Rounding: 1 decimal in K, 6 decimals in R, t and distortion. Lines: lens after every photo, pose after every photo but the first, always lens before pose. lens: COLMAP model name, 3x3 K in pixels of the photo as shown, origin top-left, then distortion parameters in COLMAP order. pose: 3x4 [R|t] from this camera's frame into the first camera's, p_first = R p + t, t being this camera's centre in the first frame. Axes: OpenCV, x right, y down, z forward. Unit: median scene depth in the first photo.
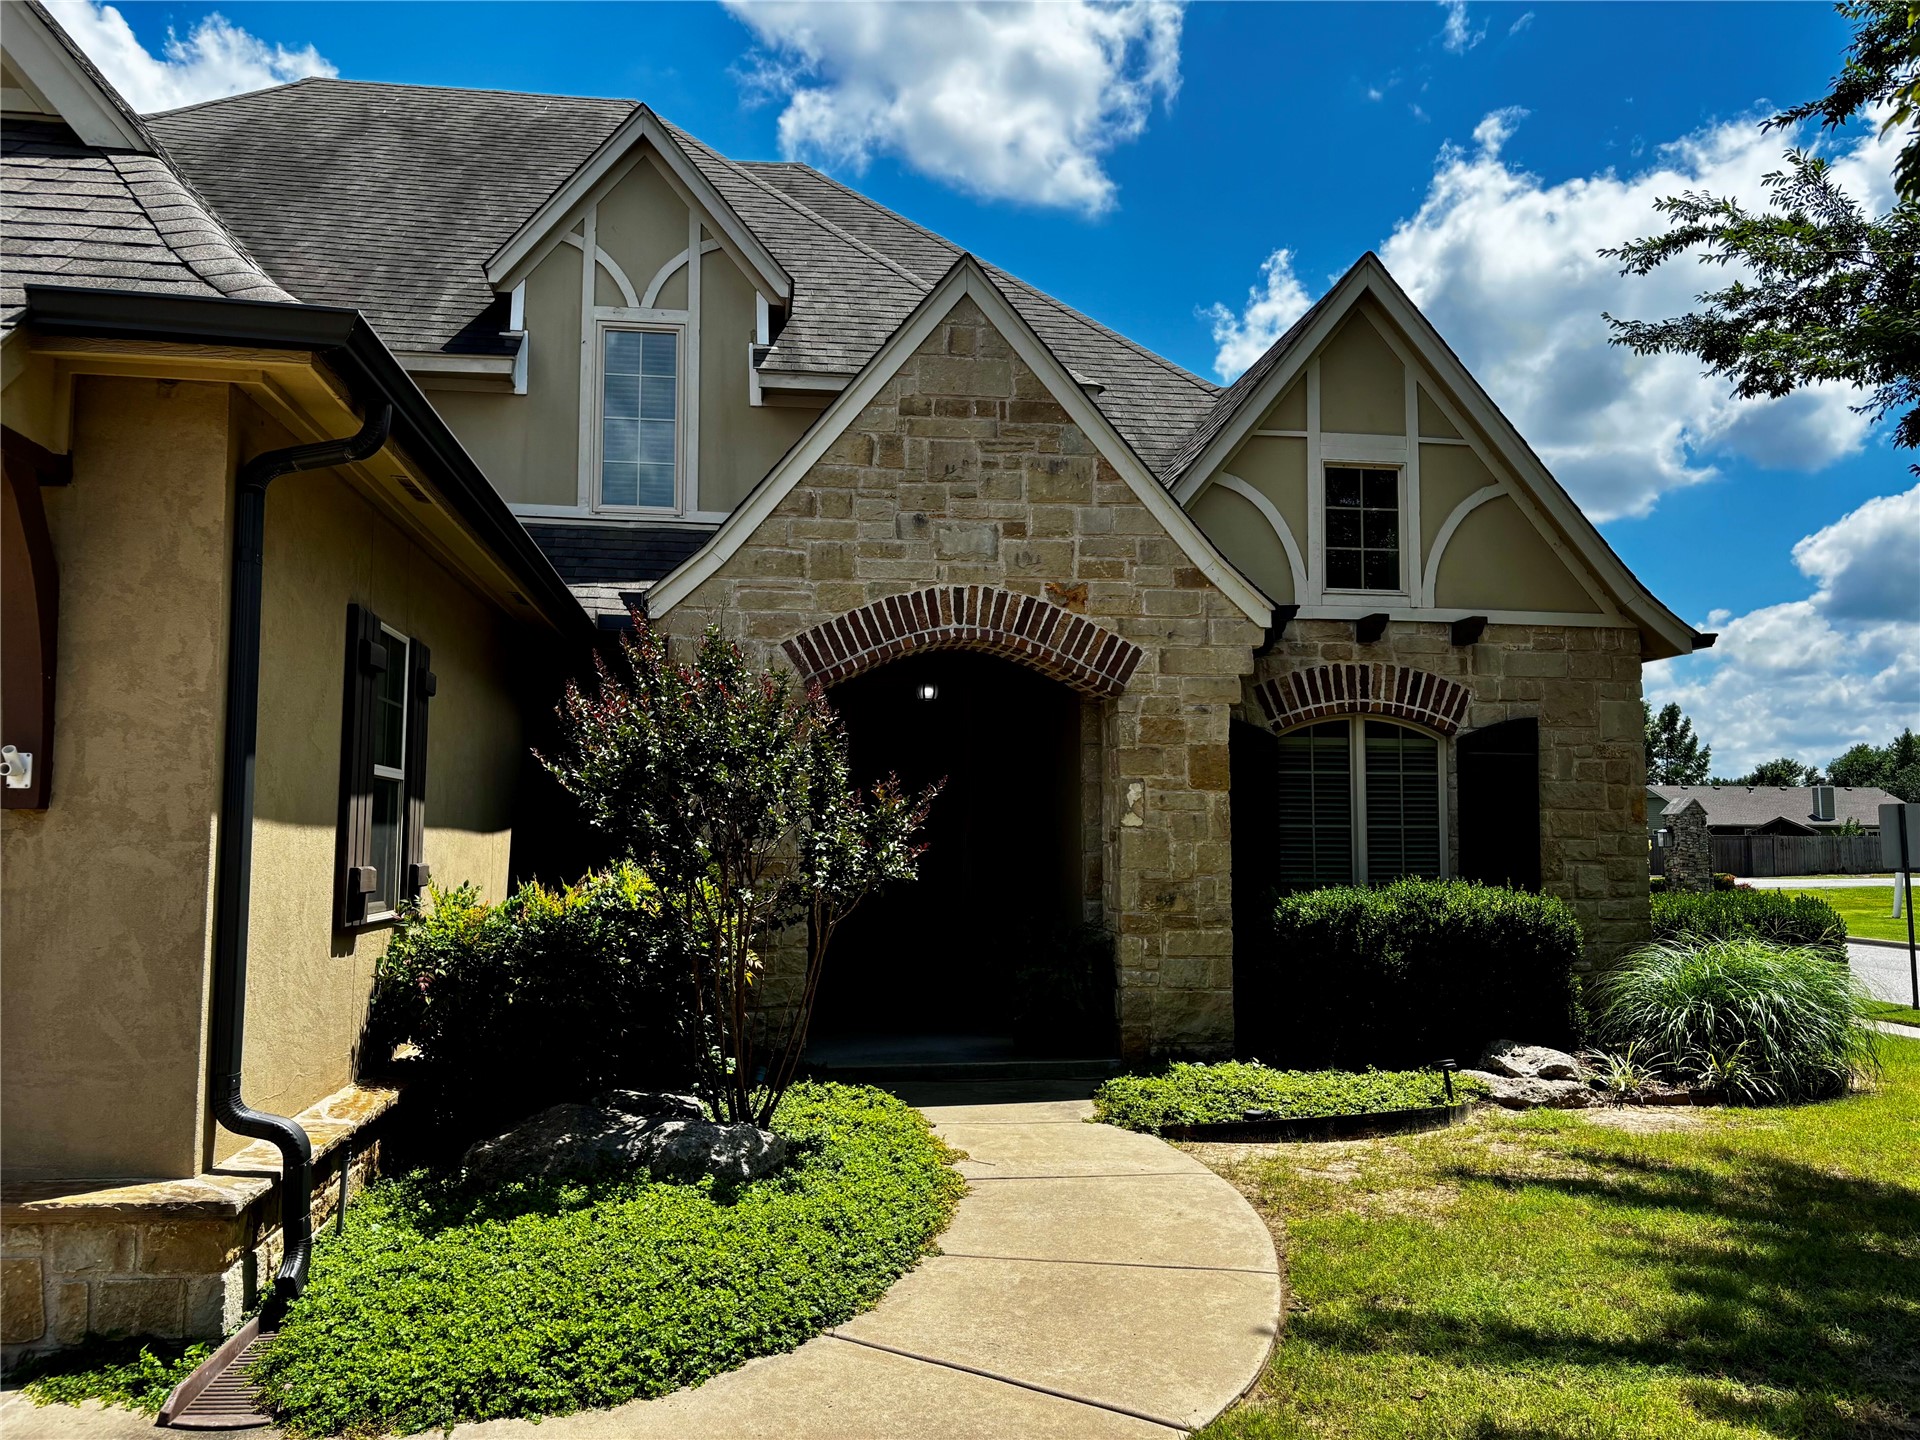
lens RADIAL K [[1454.3, 0, 960.9], [0, 1454.3, 722.0], [0, 0, 1]] dist [-0.011908, -0.007318]
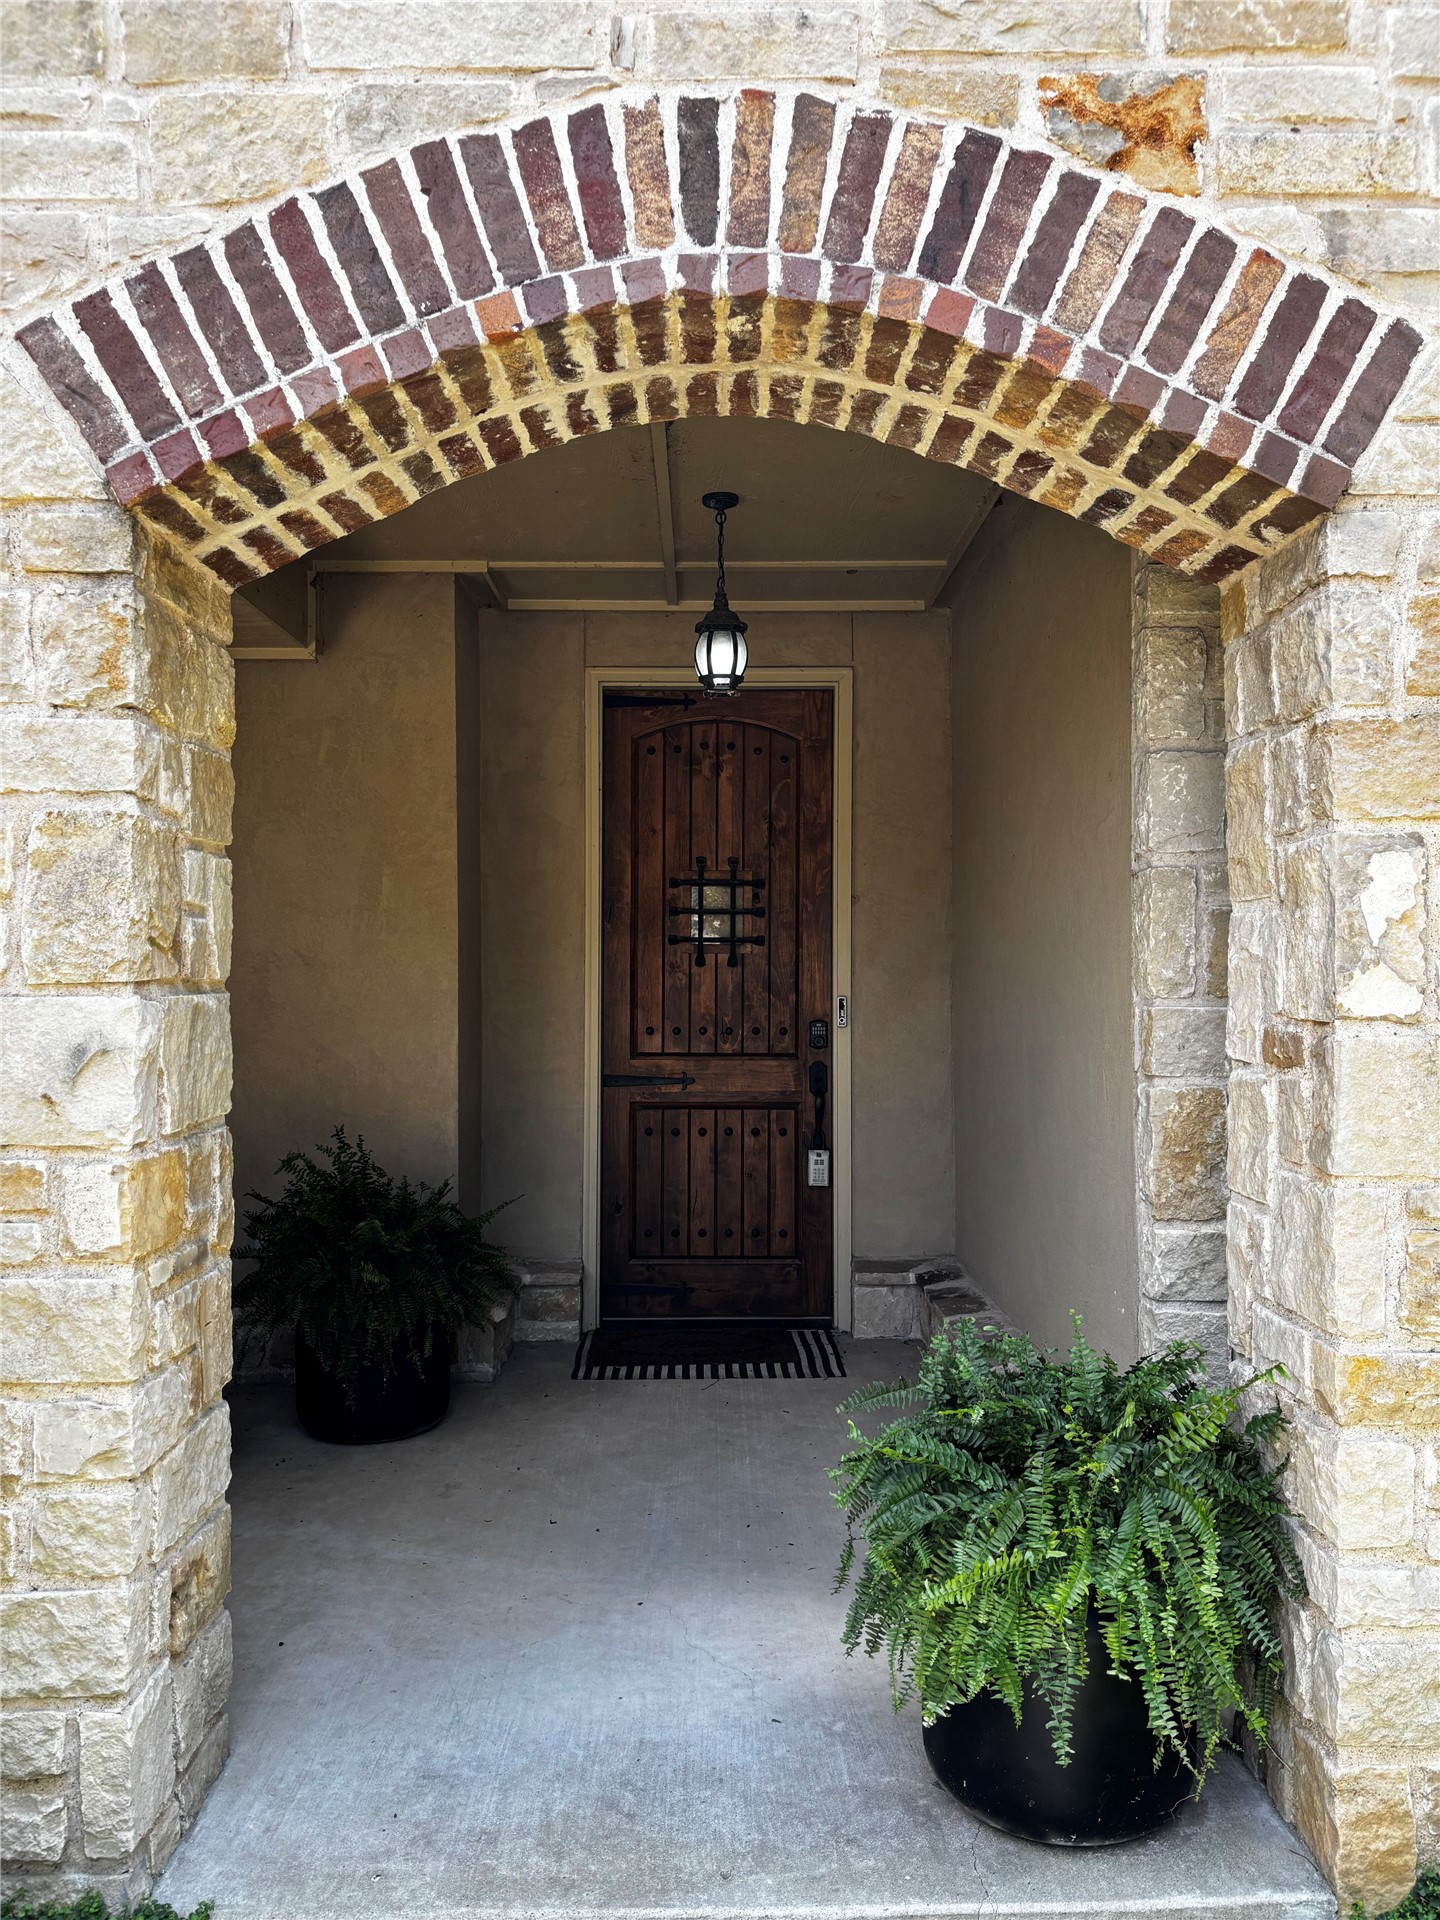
lens RADIAL K [[1454.3, 0, 720.1], [0, 1454.3, 960.5], [0, 0, 1]] dist [-0.011908, -0.007318]
pose [[0.992112, -0.005966, -0.125211, 0.033374], [0.015743, 0.996888, 0.077244, 0.039680], [0.124360, -0.078606, 0.989119, 0.730225]]
